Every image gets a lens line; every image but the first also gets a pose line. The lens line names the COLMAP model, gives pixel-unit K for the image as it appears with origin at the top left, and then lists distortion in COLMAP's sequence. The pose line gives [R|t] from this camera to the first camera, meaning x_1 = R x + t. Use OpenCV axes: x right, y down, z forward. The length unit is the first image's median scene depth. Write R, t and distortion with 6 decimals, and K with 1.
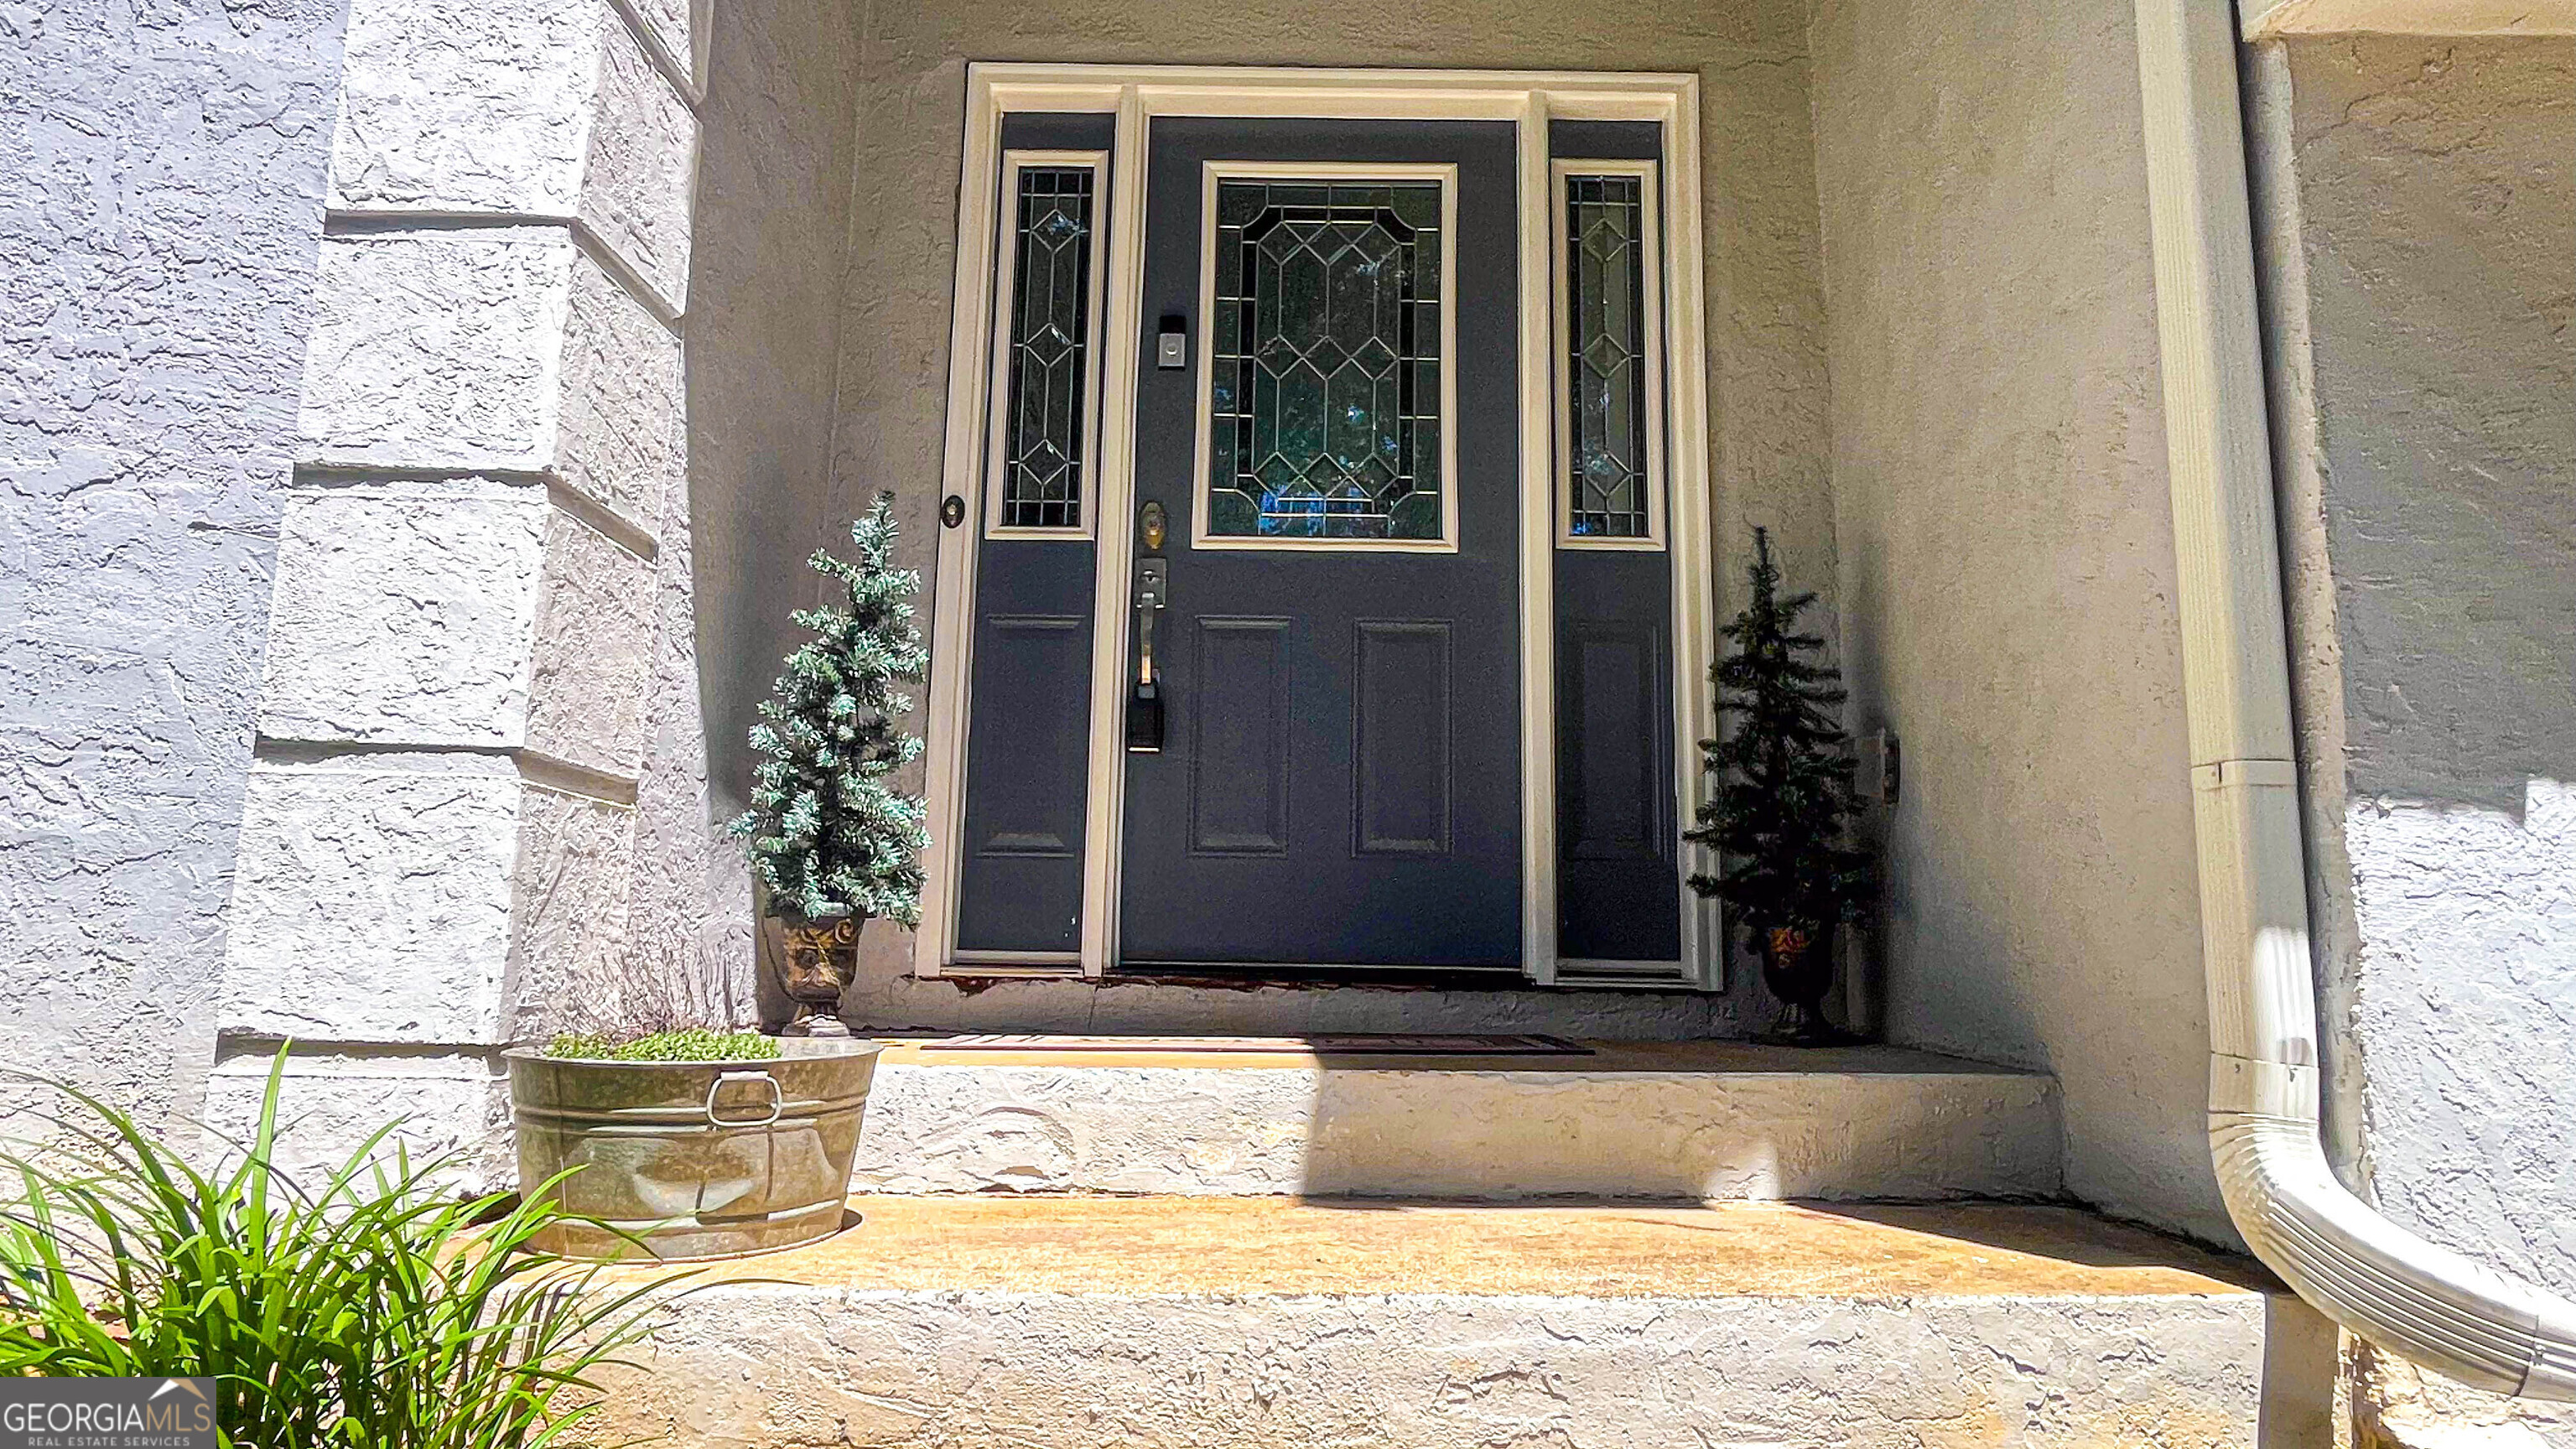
lens RADIAL K [[1516.8, 0, 1291.5], [0, 1516.8, 723.8], [0, 0, 1]] dist [0.002245, 0.000335]
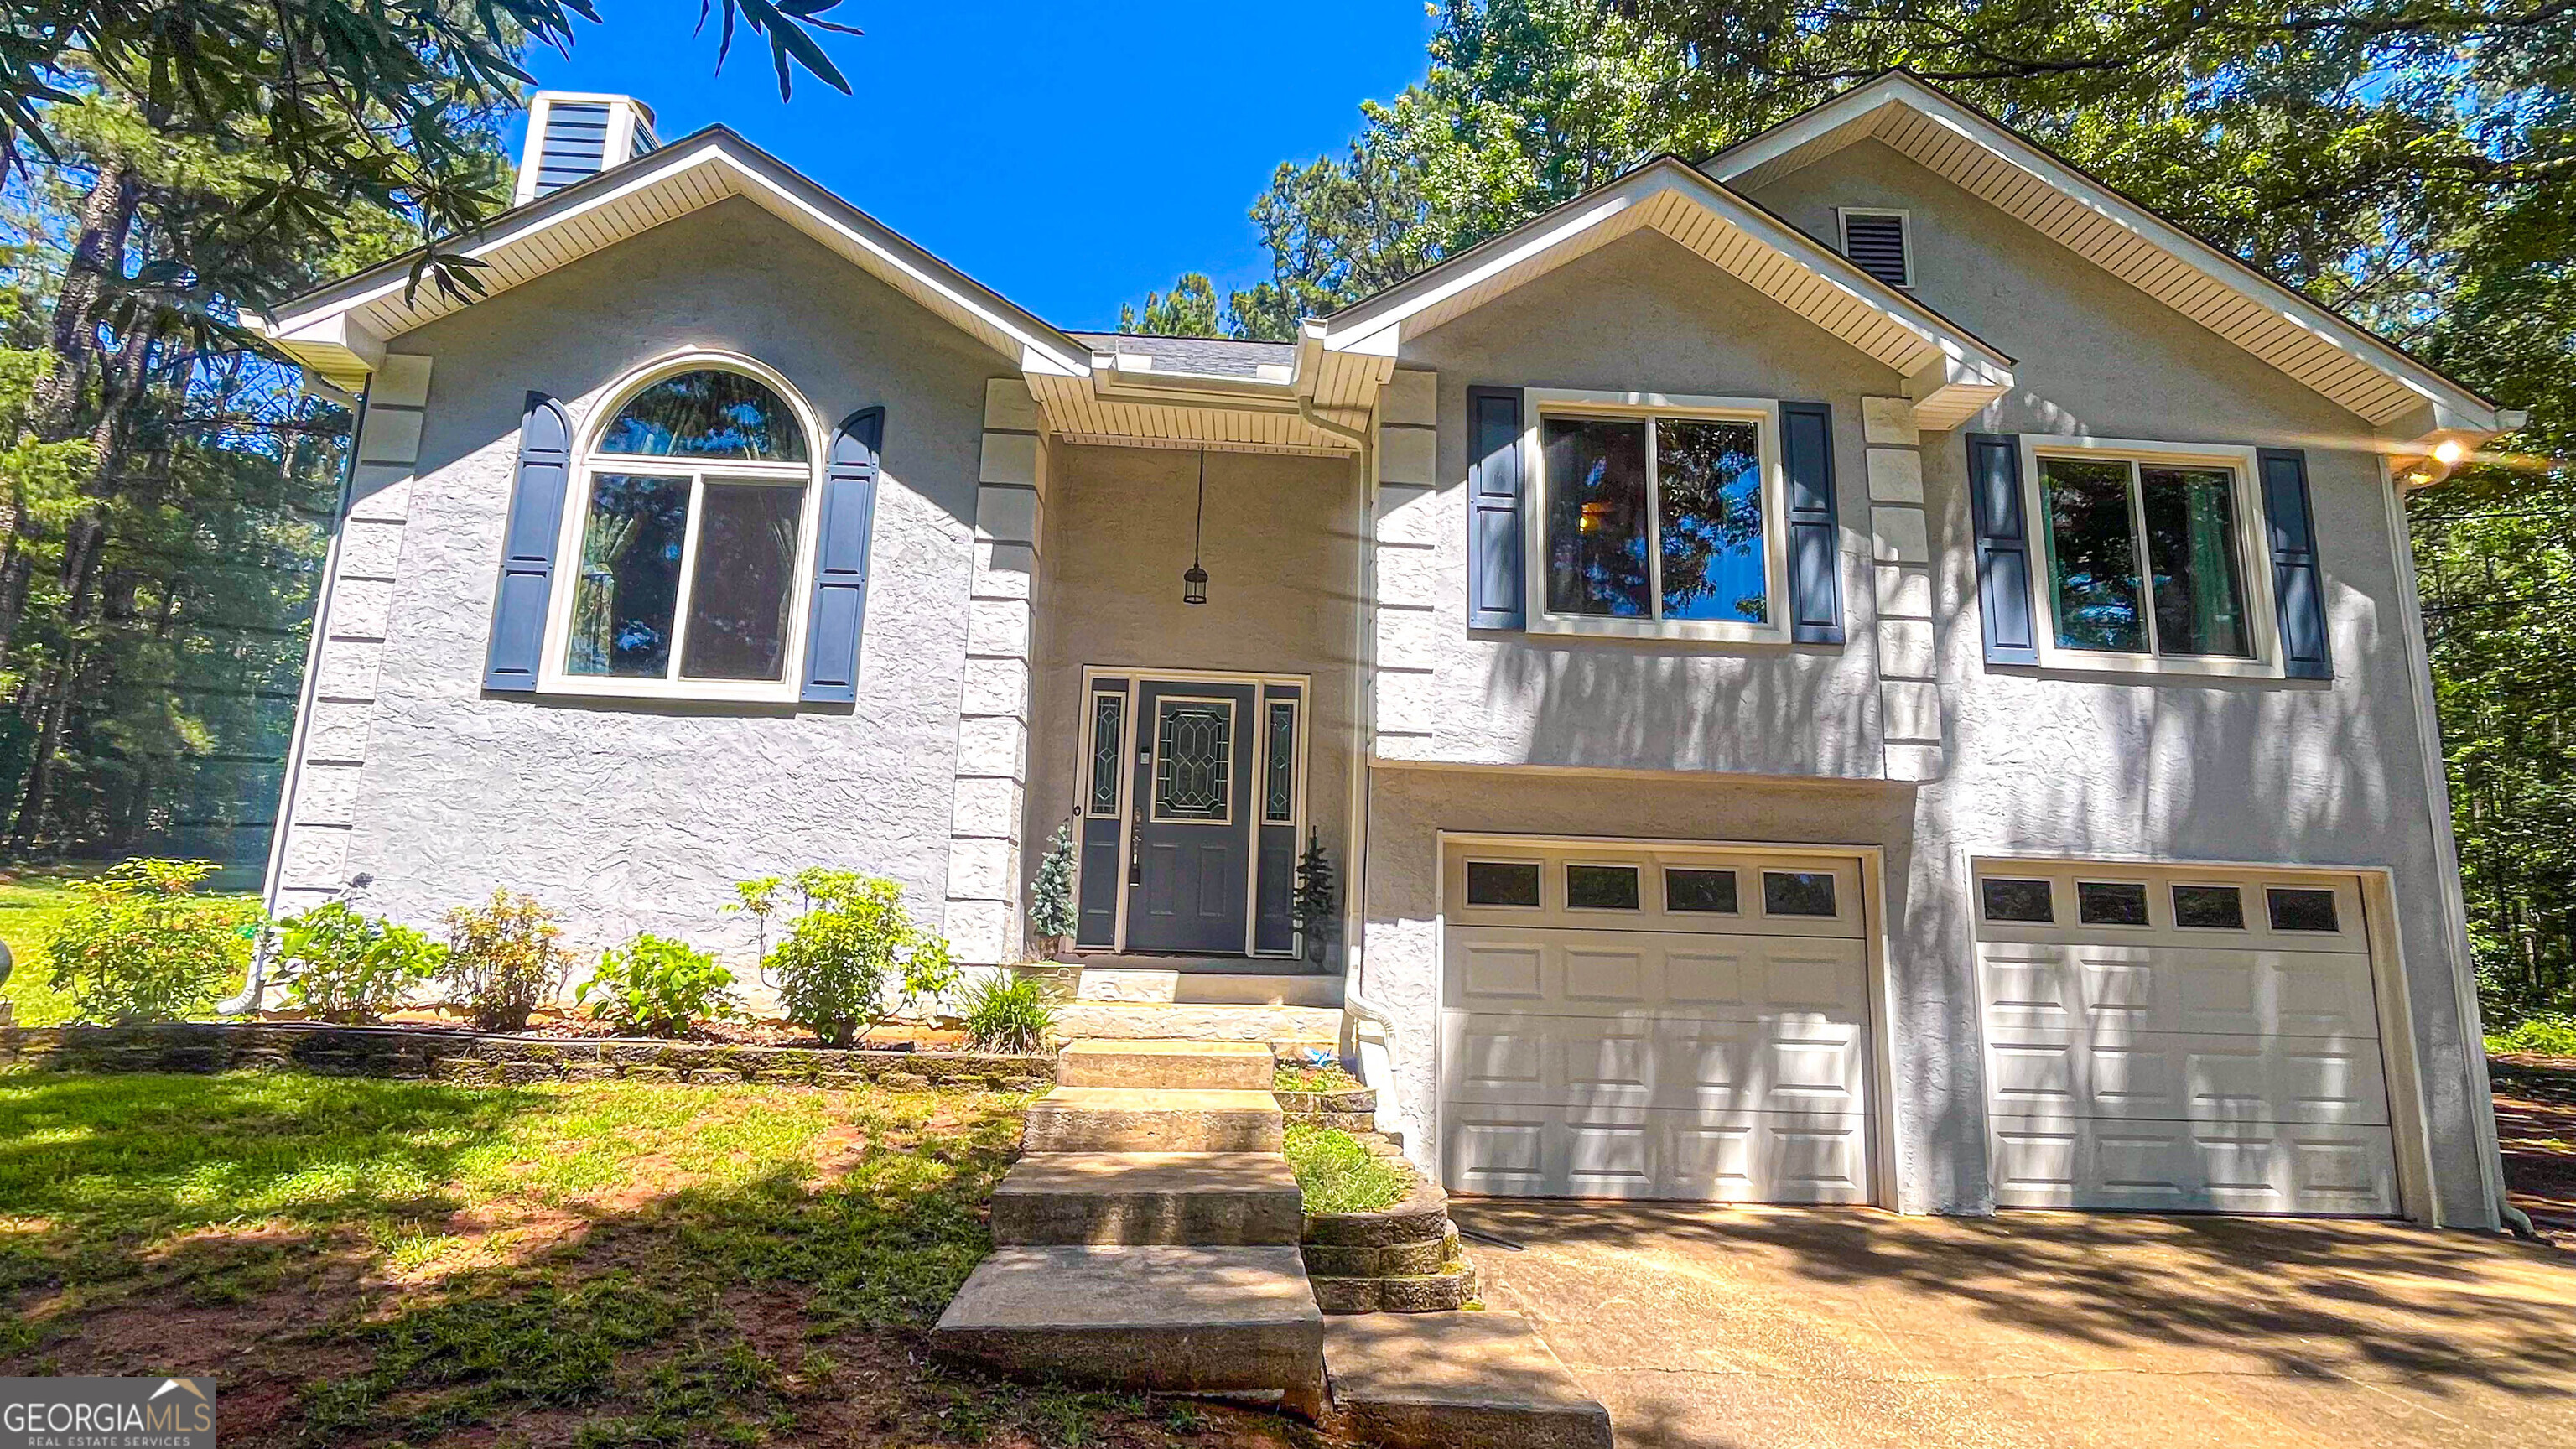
lens RADIAL K [[1214.8, 0, 1285.4], [0, 1214.8, 726.2], [0, 0, 1]] dist [-0.006345, 0.000487]
pose [[0.997883, 0.023644, 0.060588, 0.063426], [-0.021892, 0.999328, -0.029413, -0.254612], [-0.061243, 0.028025, 0.997729, -1.657811]]
